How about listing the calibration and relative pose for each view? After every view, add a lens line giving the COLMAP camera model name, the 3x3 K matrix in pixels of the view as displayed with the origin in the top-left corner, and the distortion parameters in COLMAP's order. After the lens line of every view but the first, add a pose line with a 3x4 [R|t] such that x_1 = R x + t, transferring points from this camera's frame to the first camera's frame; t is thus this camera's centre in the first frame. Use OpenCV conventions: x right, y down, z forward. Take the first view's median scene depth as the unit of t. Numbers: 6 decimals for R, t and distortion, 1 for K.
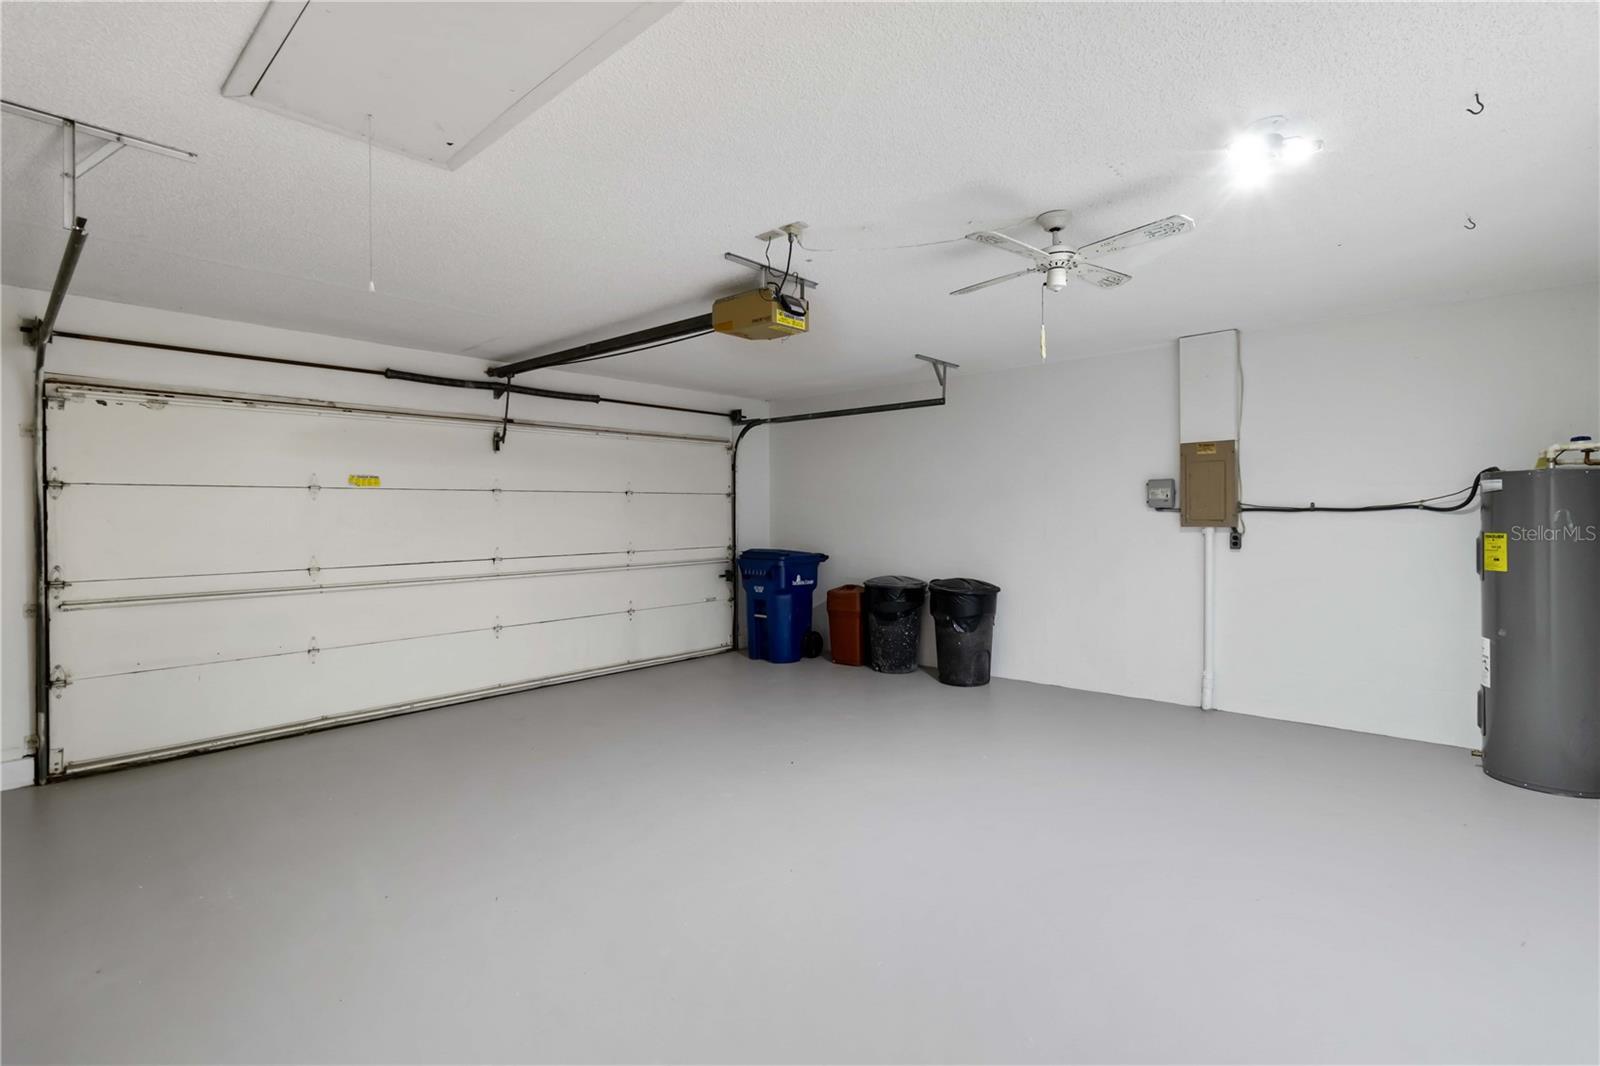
lens RADIAL K [[744.4, 0, 807.5], [0, 744.4, 525.4], [0, 0, 1]] dist [0.001603, 0.000741]
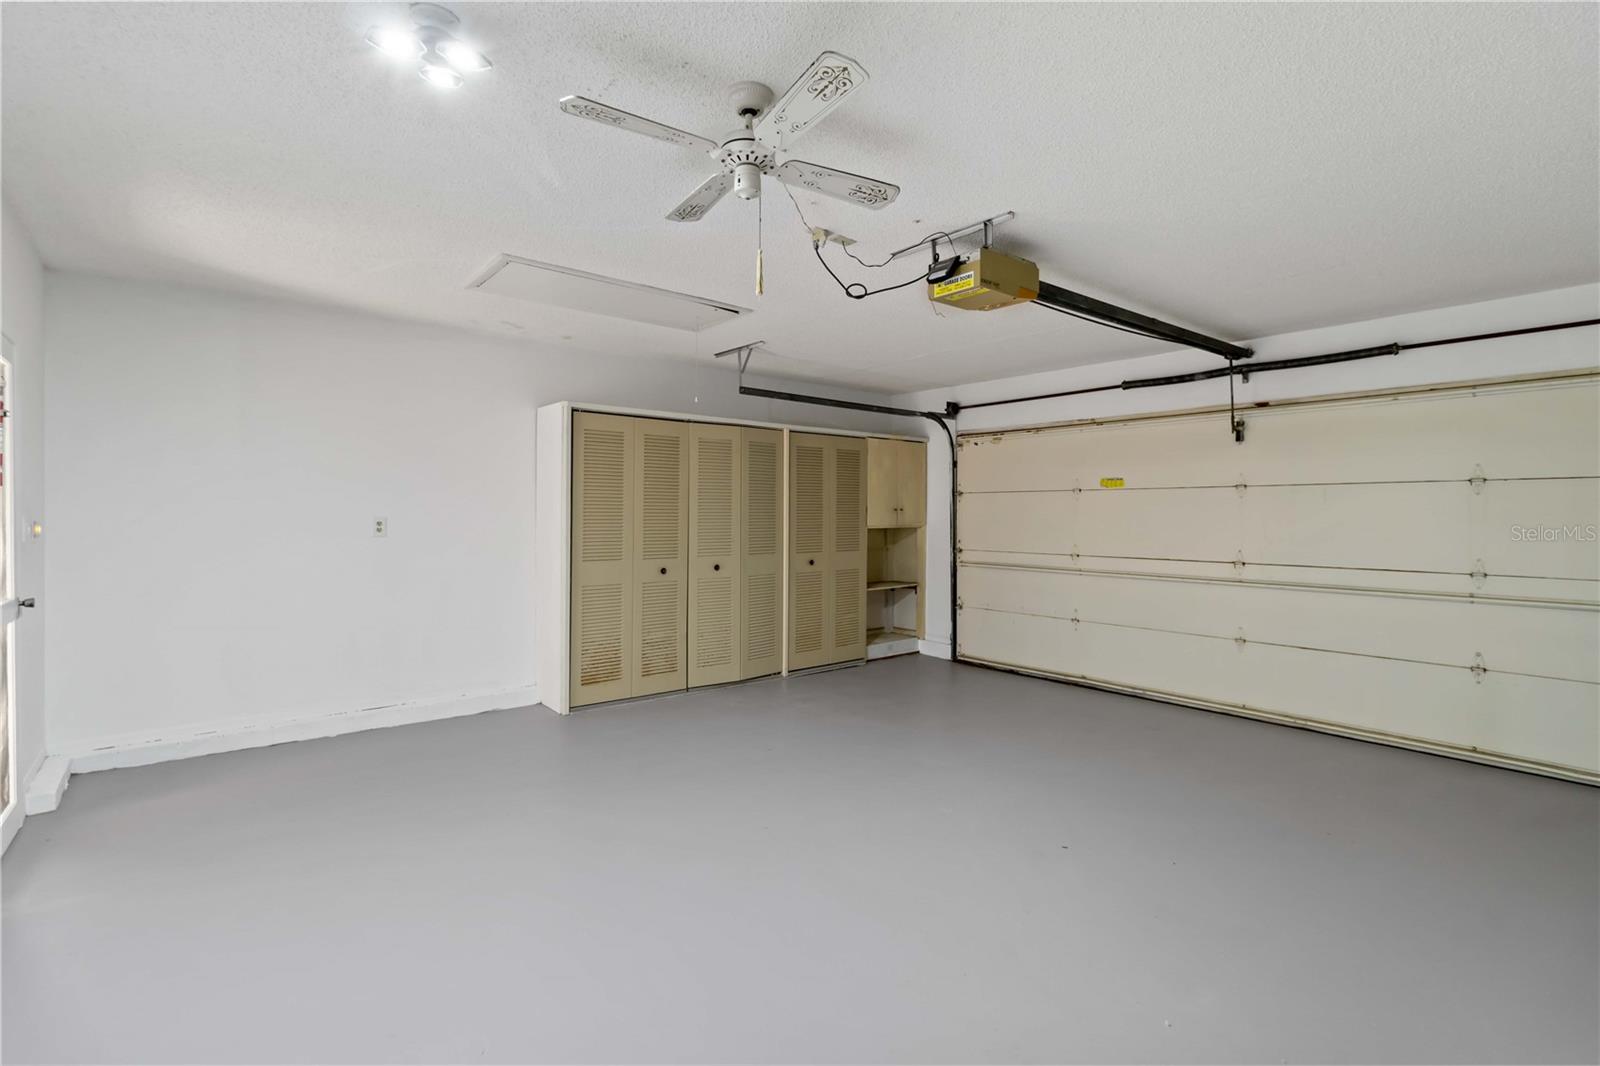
lens RADIAL K [[744.4, 0, 806.7], [0, 744.4, 521.7], [0, 0, 1]] dist [0.001603, 0.000741]
pose [[-0.140593, 0.018991, -0.989885, 0.620727], [-0.018141, 0.999599, 0.021754, -0.016423], [0.989901, 0.021016, -0.140192, 0.706396]]
